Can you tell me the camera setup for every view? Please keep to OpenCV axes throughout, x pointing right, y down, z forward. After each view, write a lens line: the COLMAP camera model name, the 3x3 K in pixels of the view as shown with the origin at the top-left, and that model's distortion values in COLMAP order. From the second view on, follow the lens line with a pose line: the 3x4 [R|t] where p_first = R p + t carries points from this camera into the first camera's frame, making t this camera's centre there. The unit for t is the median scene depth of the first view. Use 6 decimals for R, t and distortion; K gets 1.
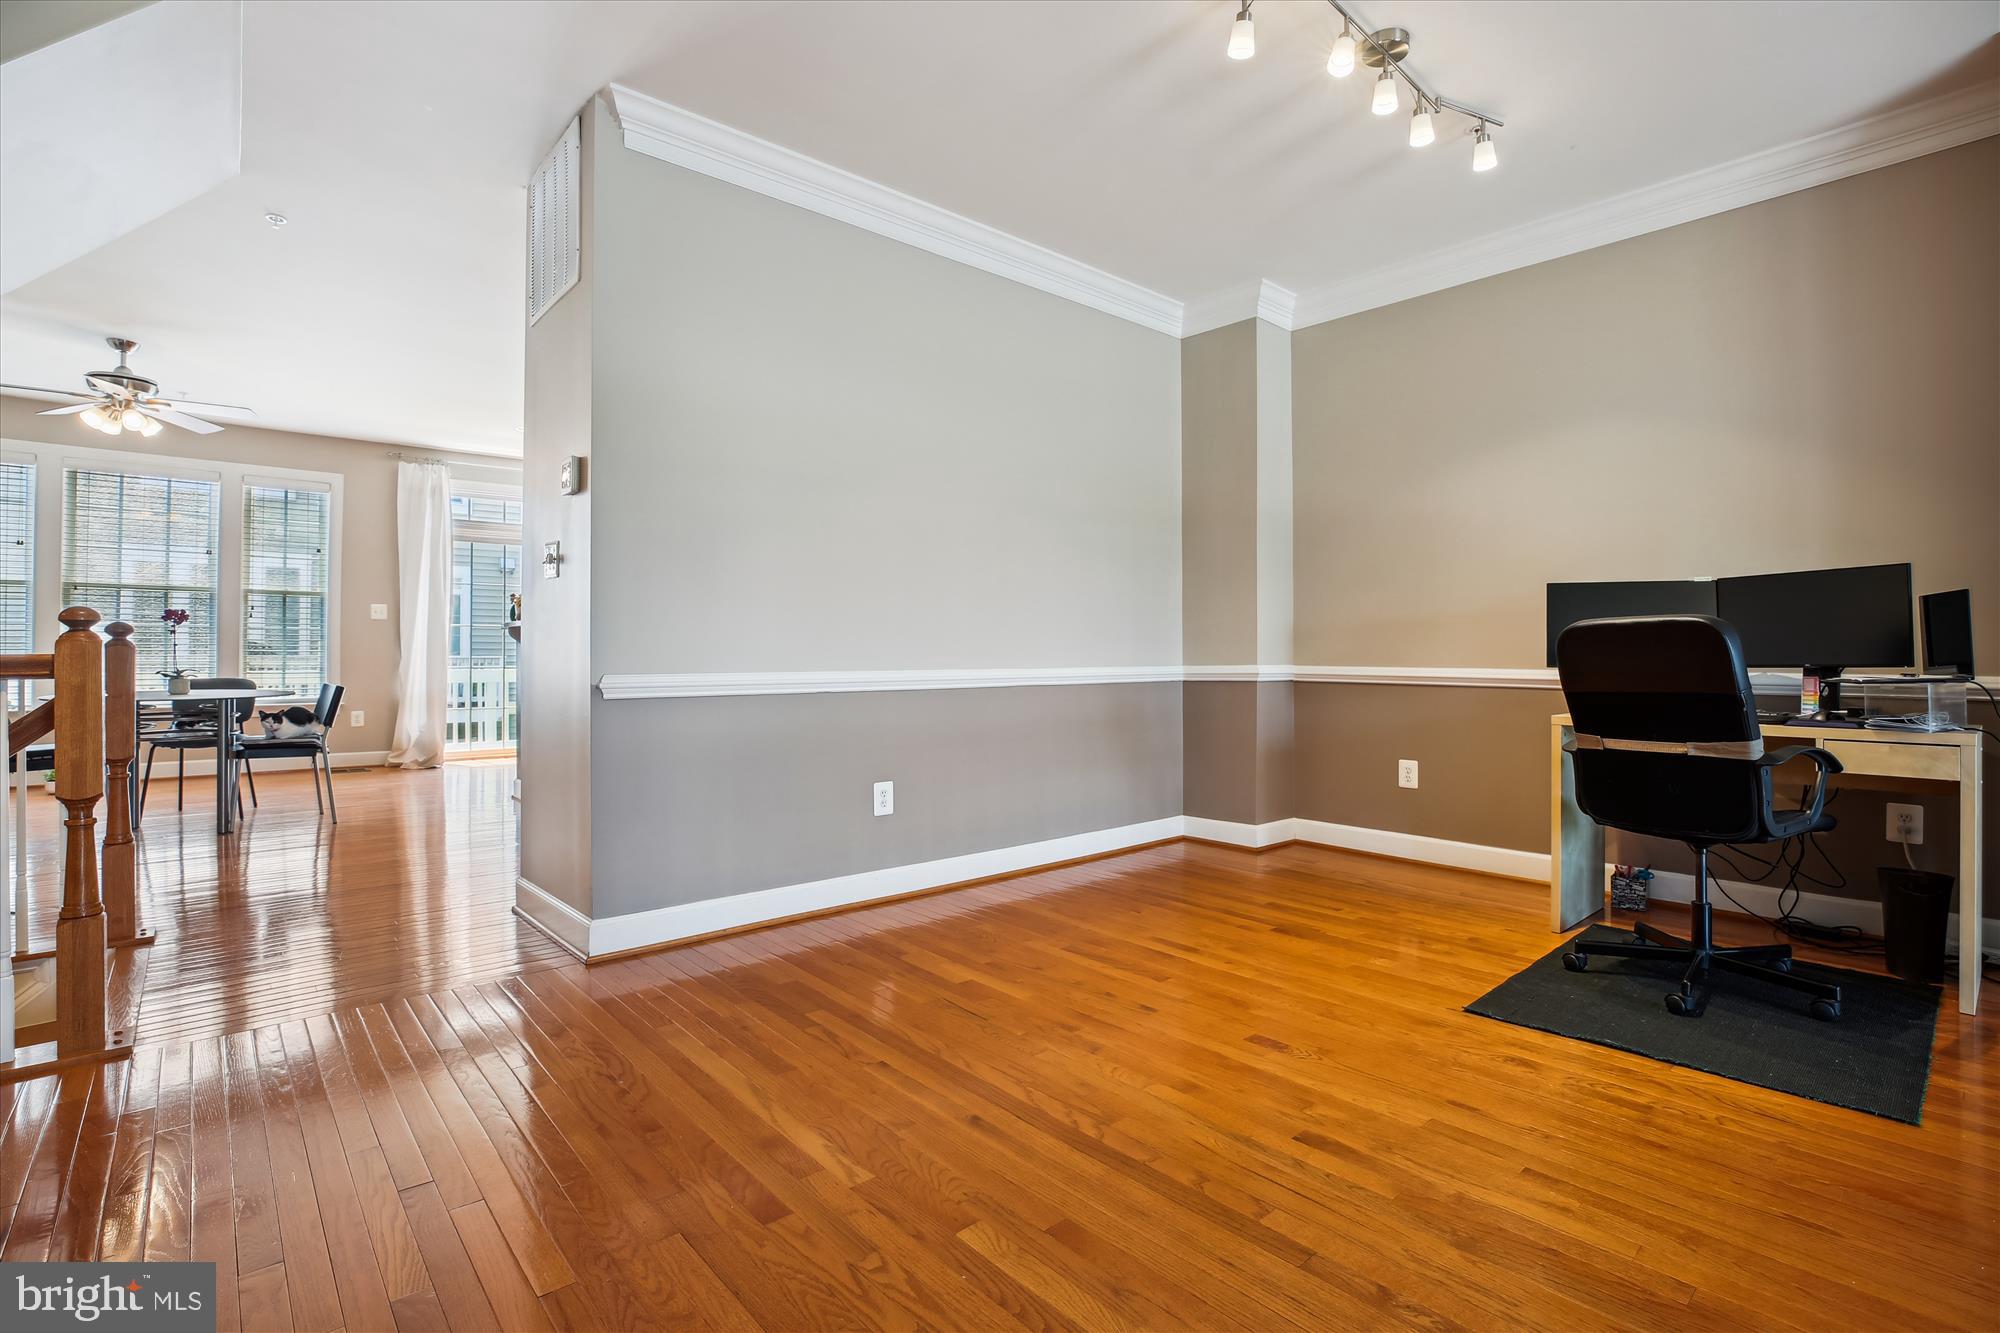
lens RADIAL K [[958.5, 0, 1039.6], [0, 958.5, 658.4], [0, 0, 1]] dist [-0.049349, 0.015450]
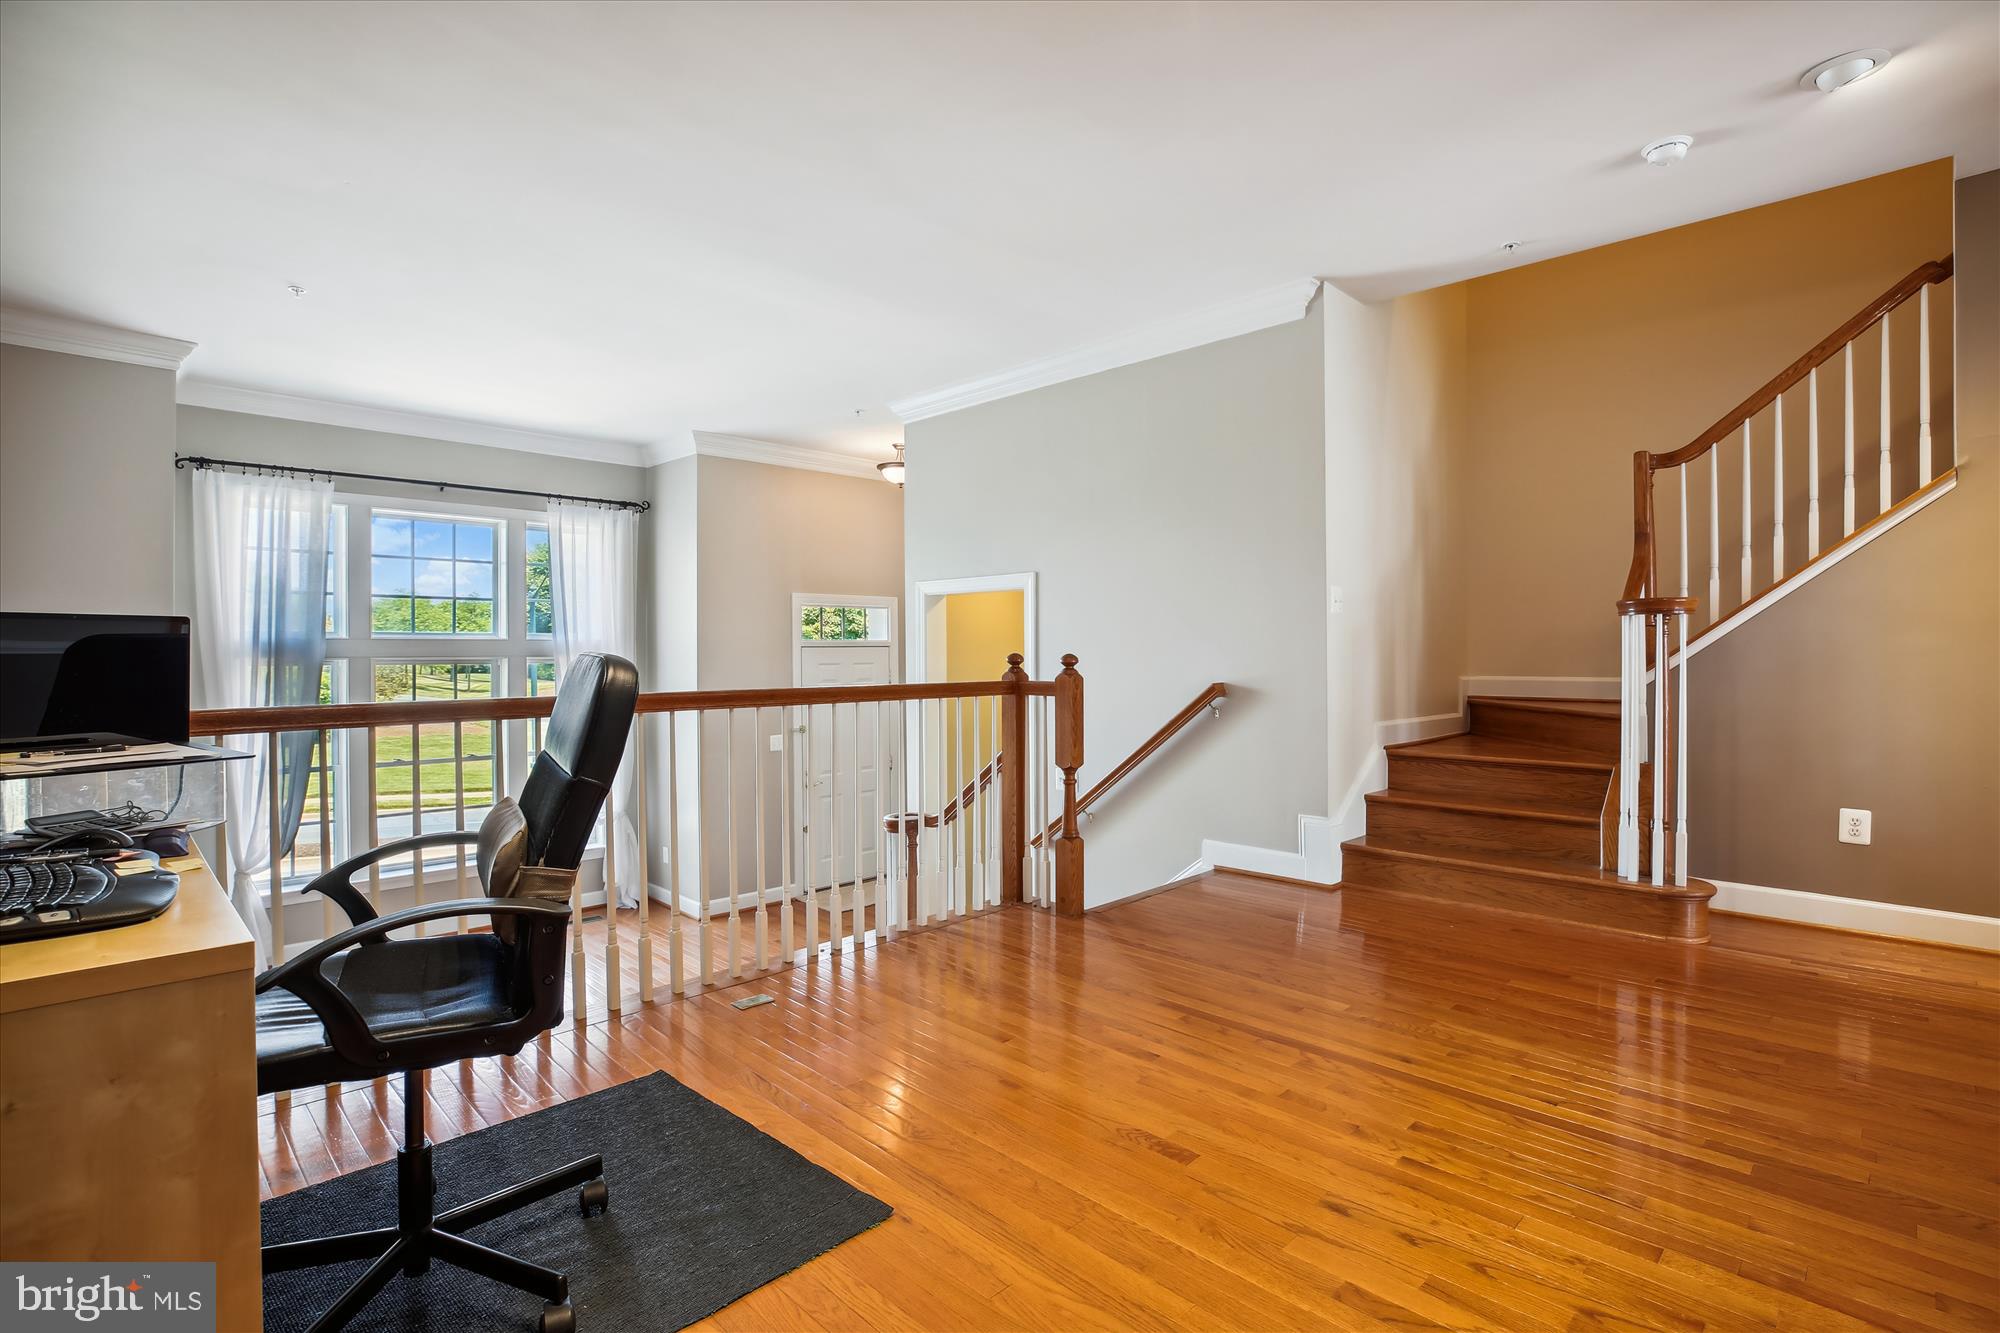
lens RADIAL K [[908.1, 0, 1036.0], [0, 908.1, 662.8], [0, 0, 1]] dist [-0.044550, 0.012004]
pose [[-0.998886, 0.001658, -0.047157, 0.343190], [0.000997, 0.999901, 0.014050, -0.043667], [0.047175, 0.013987, -0.998789, 1.540170]]
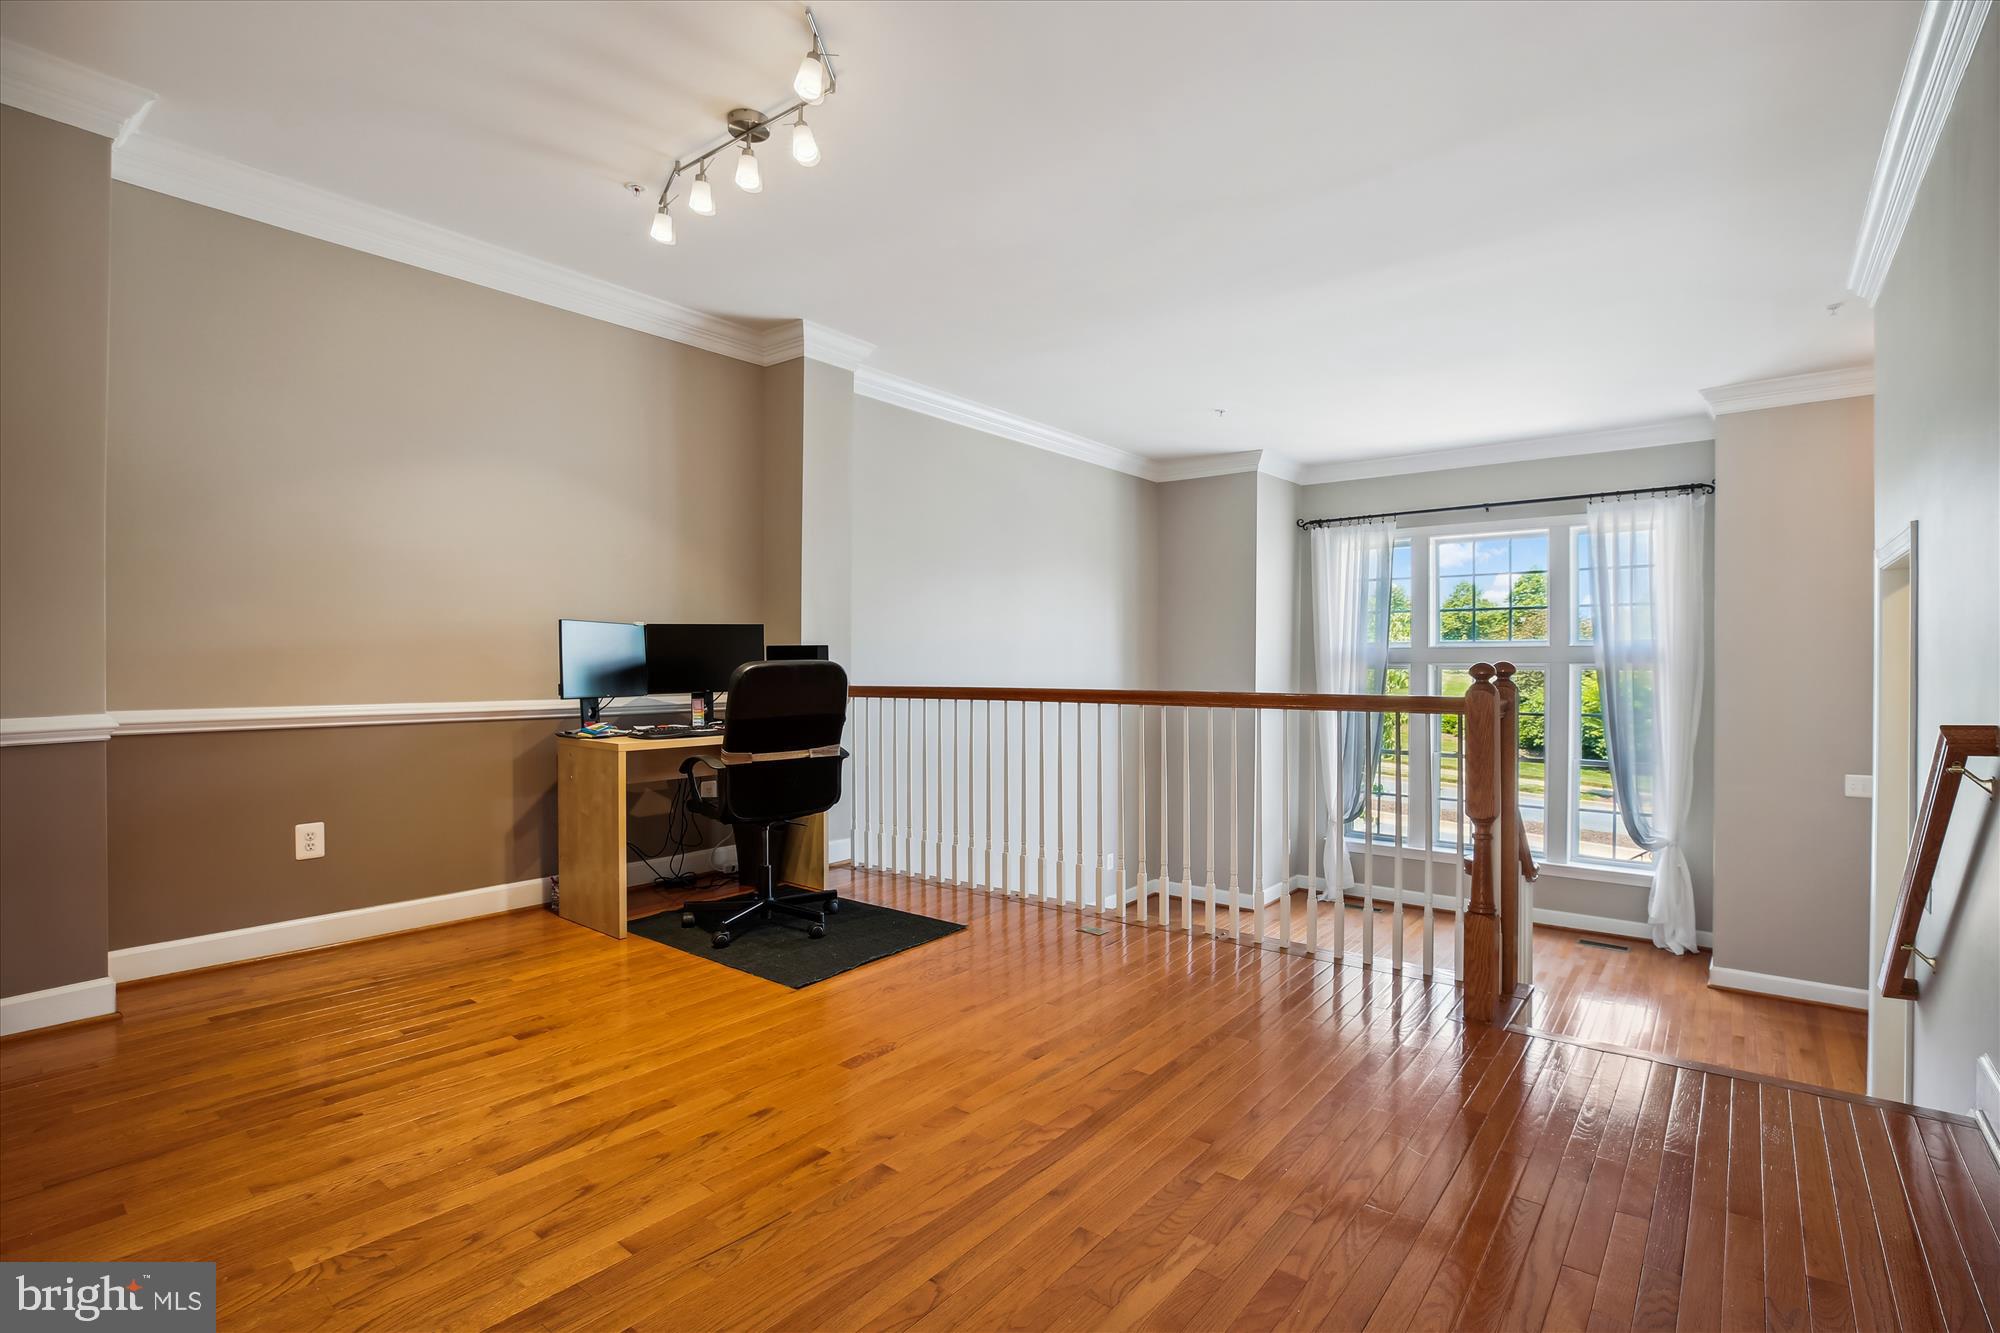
lens RADIAL K [[937.5, 0, 1004.6], [0, 937.5, 673.3], [0, 0, 1]] dist [-0.047764, 0.012573]
pose [[-0.155906, -0.014299, 0.987668, -0.702621], [0.002876, 0.999884, 0.014930, -0.042694], [-0.987768, 0.005168, -0.155847, 0.852982]]
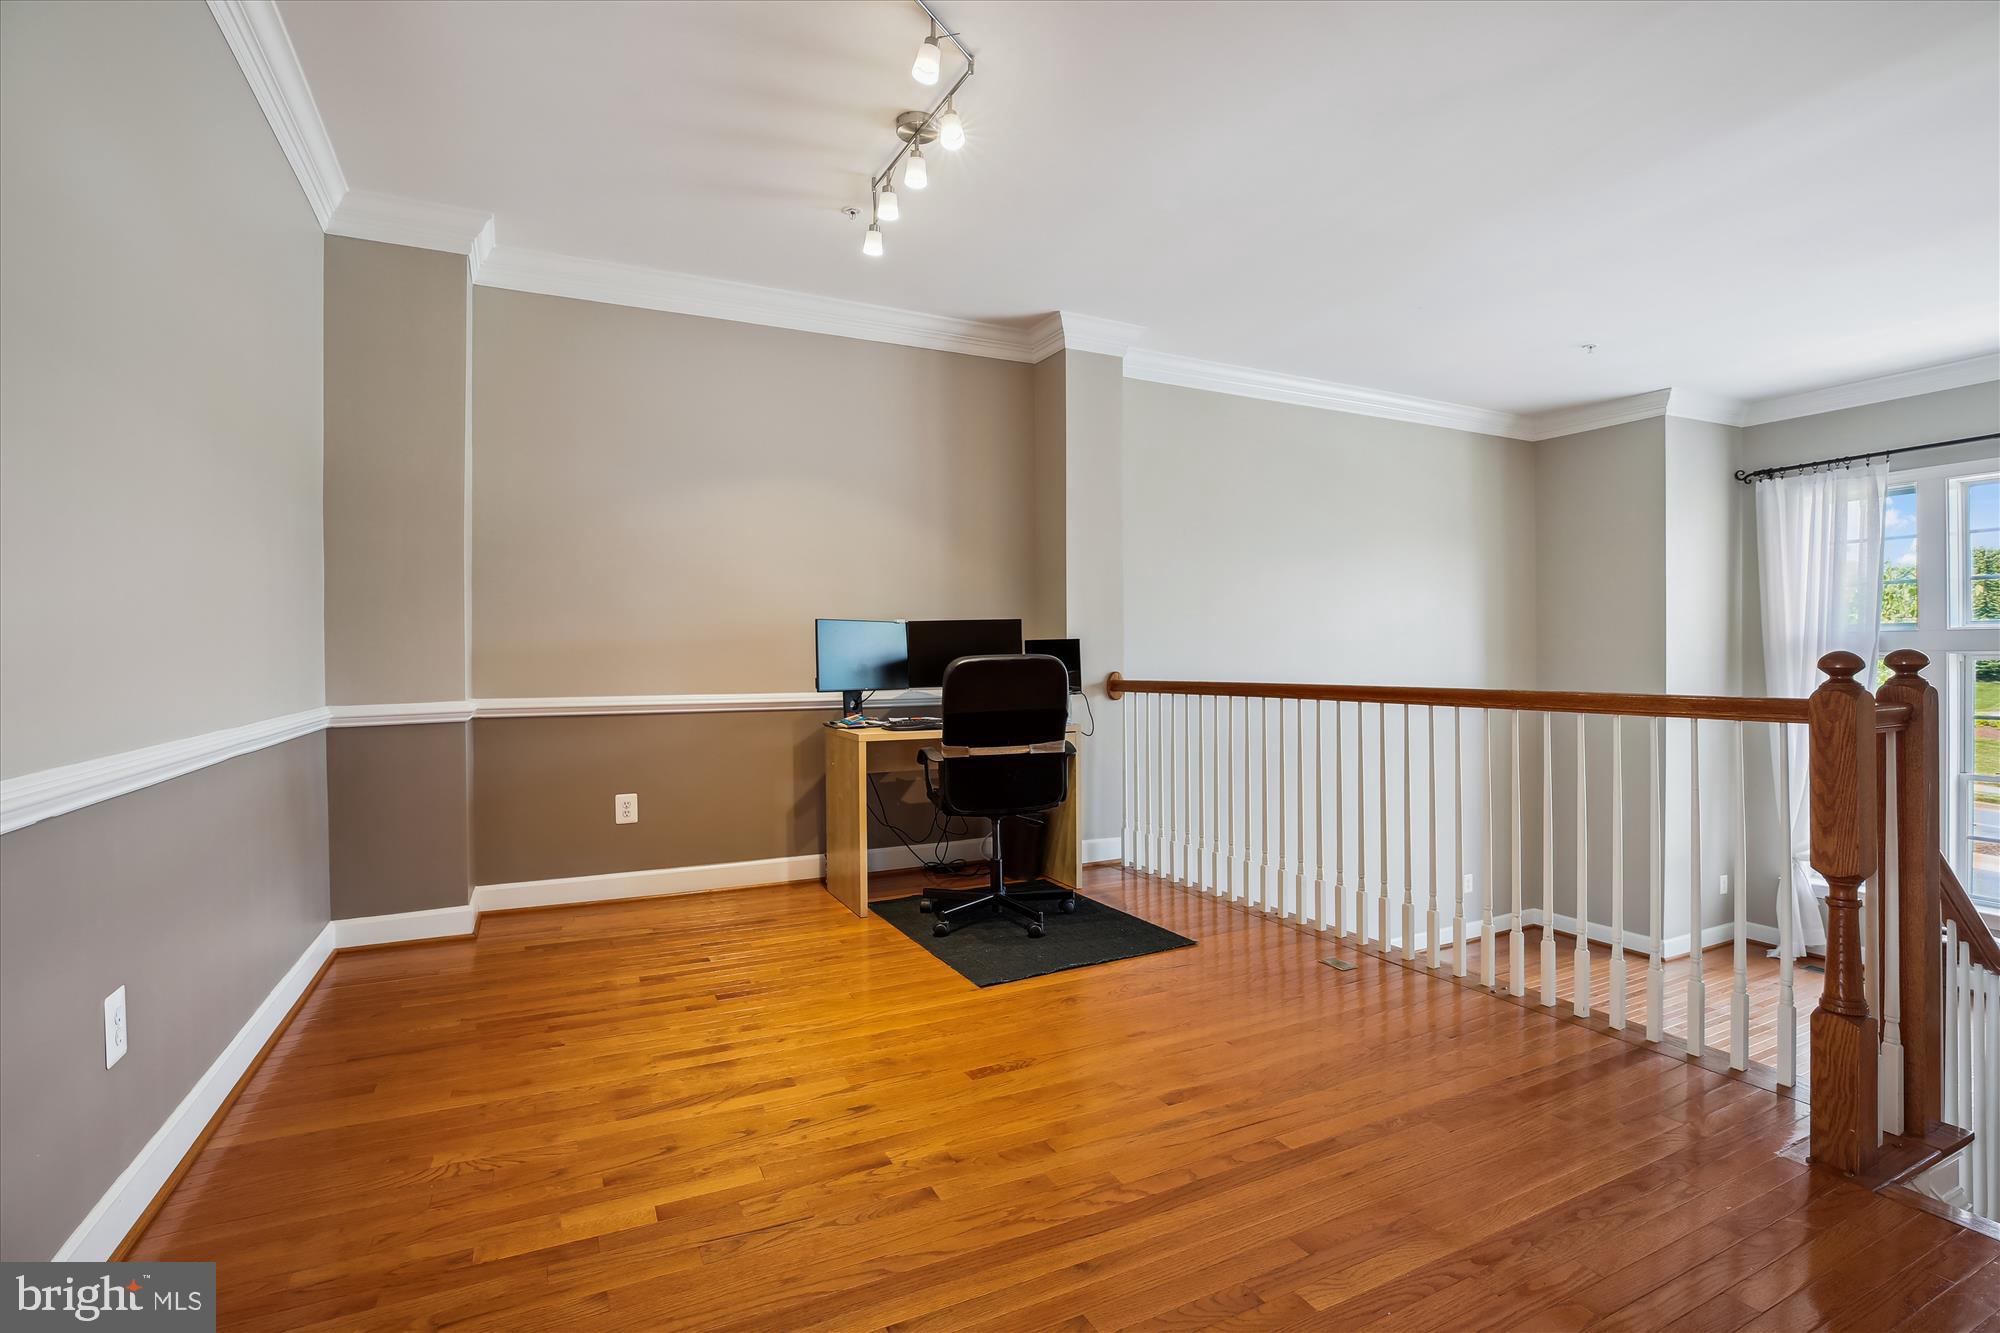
lens RADIAL K [[934.9, 0, 1004.7], [0, 934.9, 664.5], [0, 0, 1]] dist [-0.046885, 0.013853]
pose [[0.272064, -0.012610, 0.962197, -0.617463], [0.011465, 0.999886, 0.009862, -0.041838], [-0.962211, 0.008348, 0.272177, 0.600000]]
